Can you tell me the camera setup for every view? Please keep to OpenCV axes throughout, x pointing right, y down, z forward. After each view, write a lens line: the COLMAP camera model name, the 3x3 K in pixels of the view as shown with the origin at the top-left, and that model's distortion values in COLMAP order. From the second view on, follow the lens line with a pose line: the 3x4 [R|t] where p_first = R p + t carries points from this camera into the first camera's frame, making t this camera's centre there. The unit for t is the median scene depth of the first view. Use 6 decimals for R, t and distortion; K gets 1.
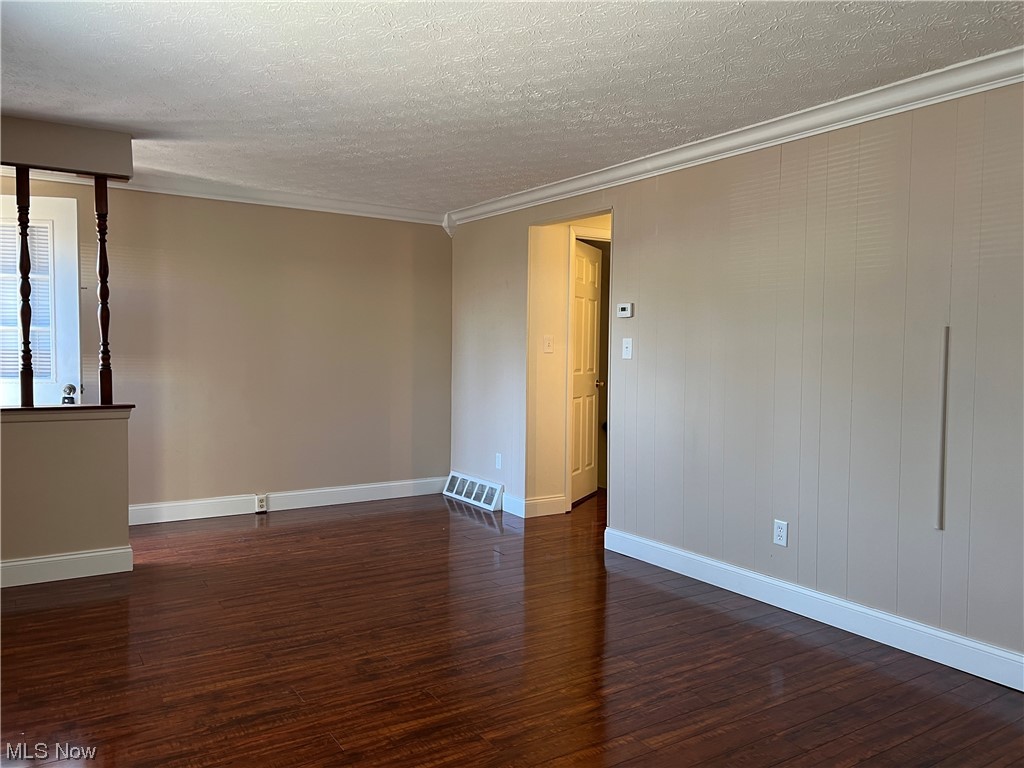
lens RADIAL K [[773.6, 0, 516.6], [0, 773.6, 386.8], [0, 0, 1]] dist [0.071229, -0.080646]
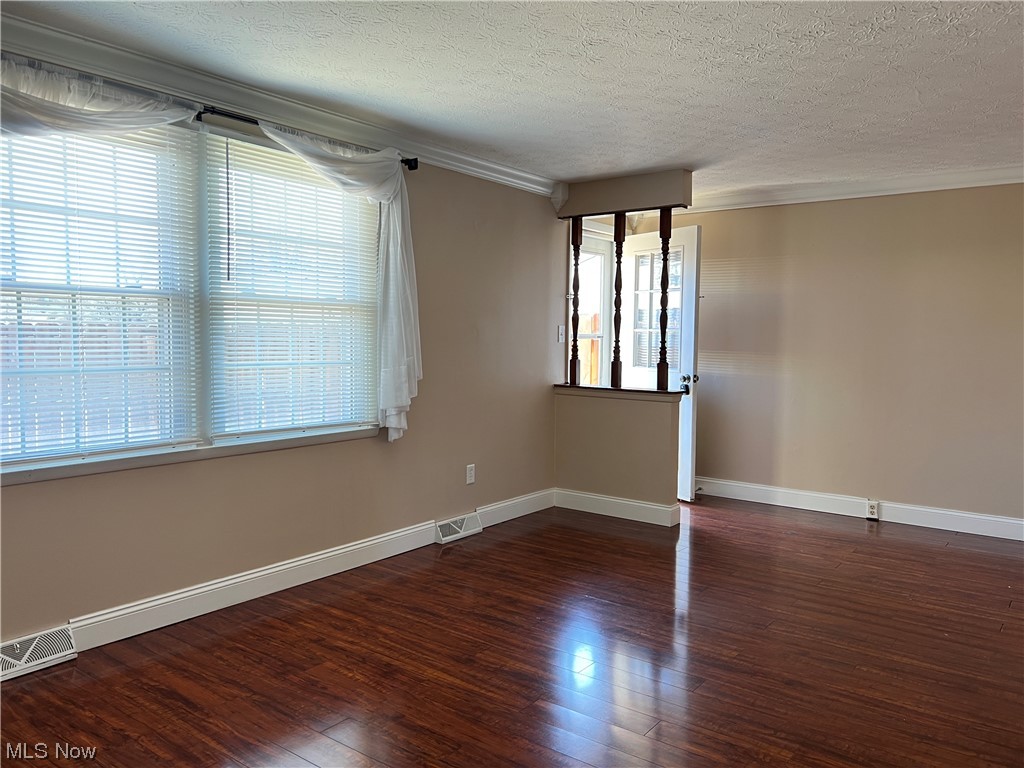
lens RADIAL K [[773.6, 0, 516.6], [0, 773.6, 386.8], [0, 0, 1]] dist [0.071229, -0.080646]
pose [[0.335316, 0.049936, -0.940781, 0.522412], [-0.053881, 0.997976, 0.033767, -0.011085], [0.940564, 0.039368, 0.337328, 0.331144]]
